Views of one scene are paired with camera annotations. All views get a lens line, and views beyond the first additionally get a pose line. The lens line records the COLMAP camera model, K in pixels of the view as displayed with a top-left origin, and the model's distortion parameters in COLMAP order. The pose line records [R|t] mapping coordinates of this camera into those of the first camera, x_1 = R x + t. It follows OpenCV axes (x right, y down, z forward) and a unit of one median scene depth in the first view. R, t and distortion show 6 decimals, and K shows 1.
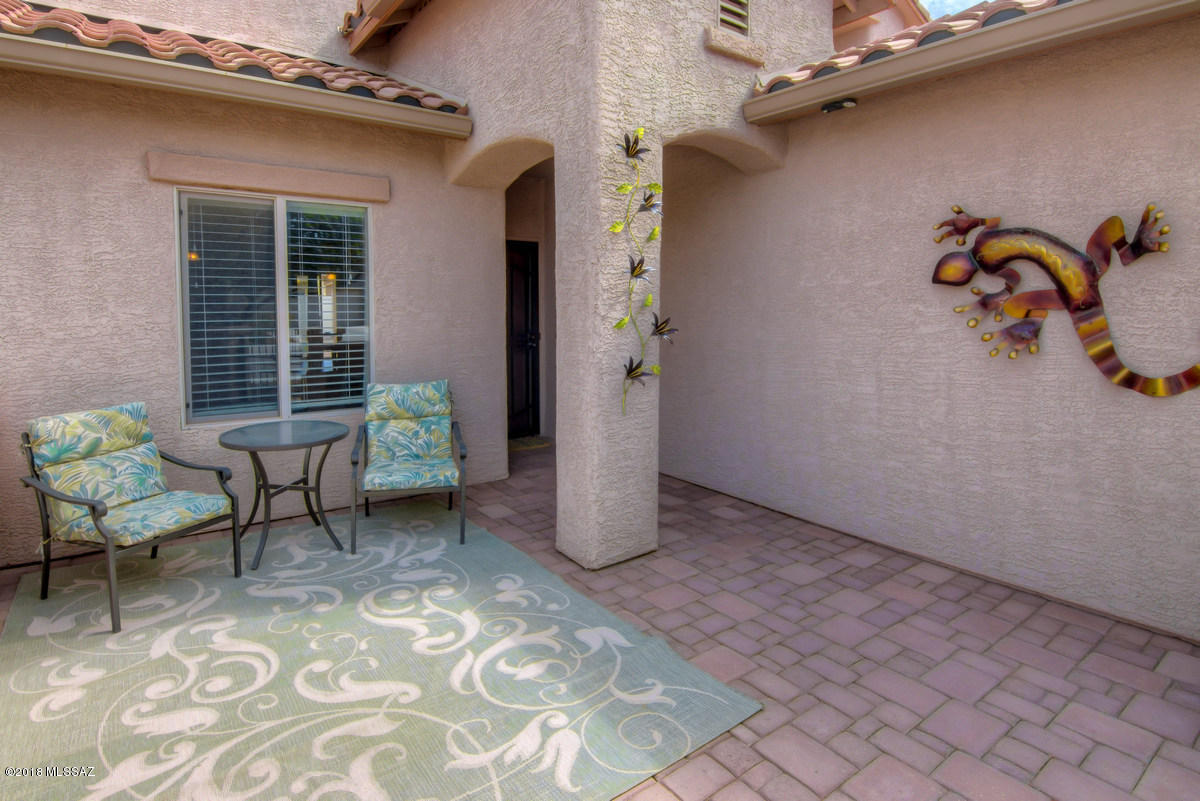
lens RADIAL K [[636.0, 0, 598.4], [0, 636.0, 310.8], [0, 0, 1]] dist [-0.015202, -0.000269]
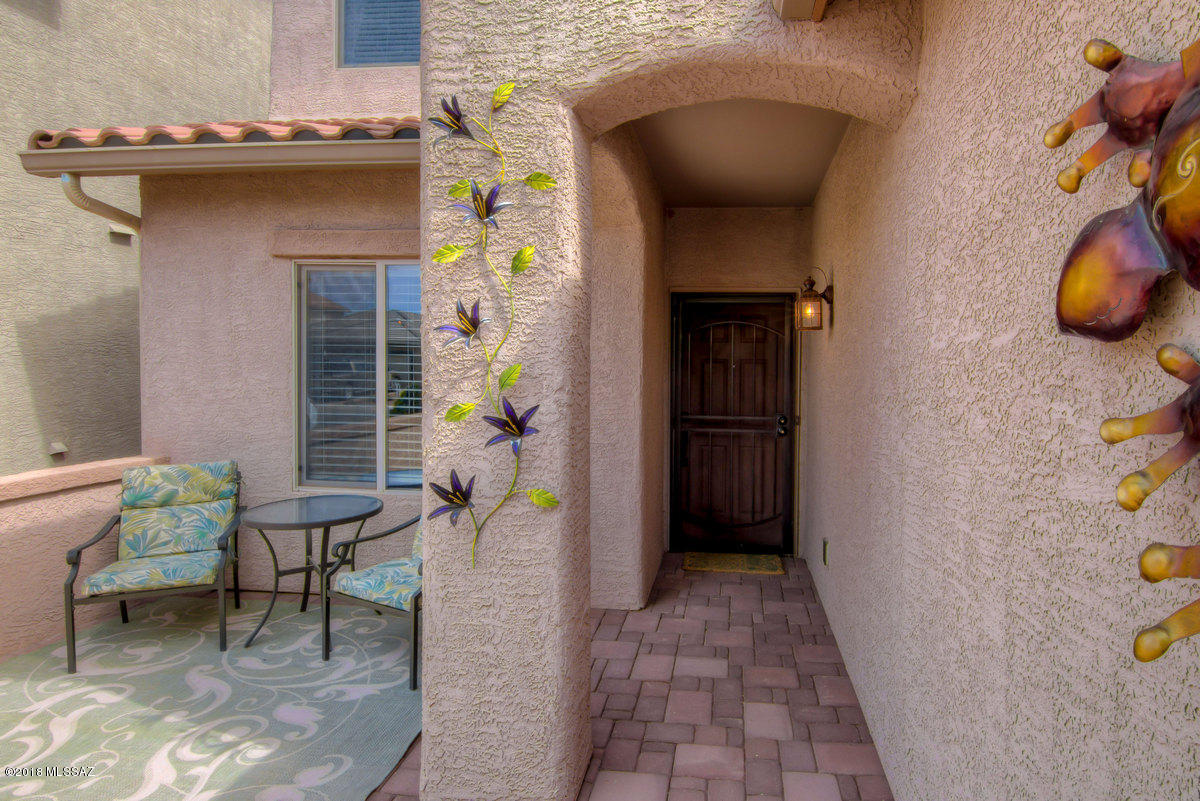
lens RADIAL K [[666.8, 0, 606.7], [0, 666.8, 358.1], [0, 0, 1]] dist [-0.017702, -0.001396]
pose [[0.747733, -0.000268, -0.663999, 0.553555], [-0.021128, 0.999484, -0.024197, -0.019911], [0.663663, 0.032122, 0.747342, 0.614357]]
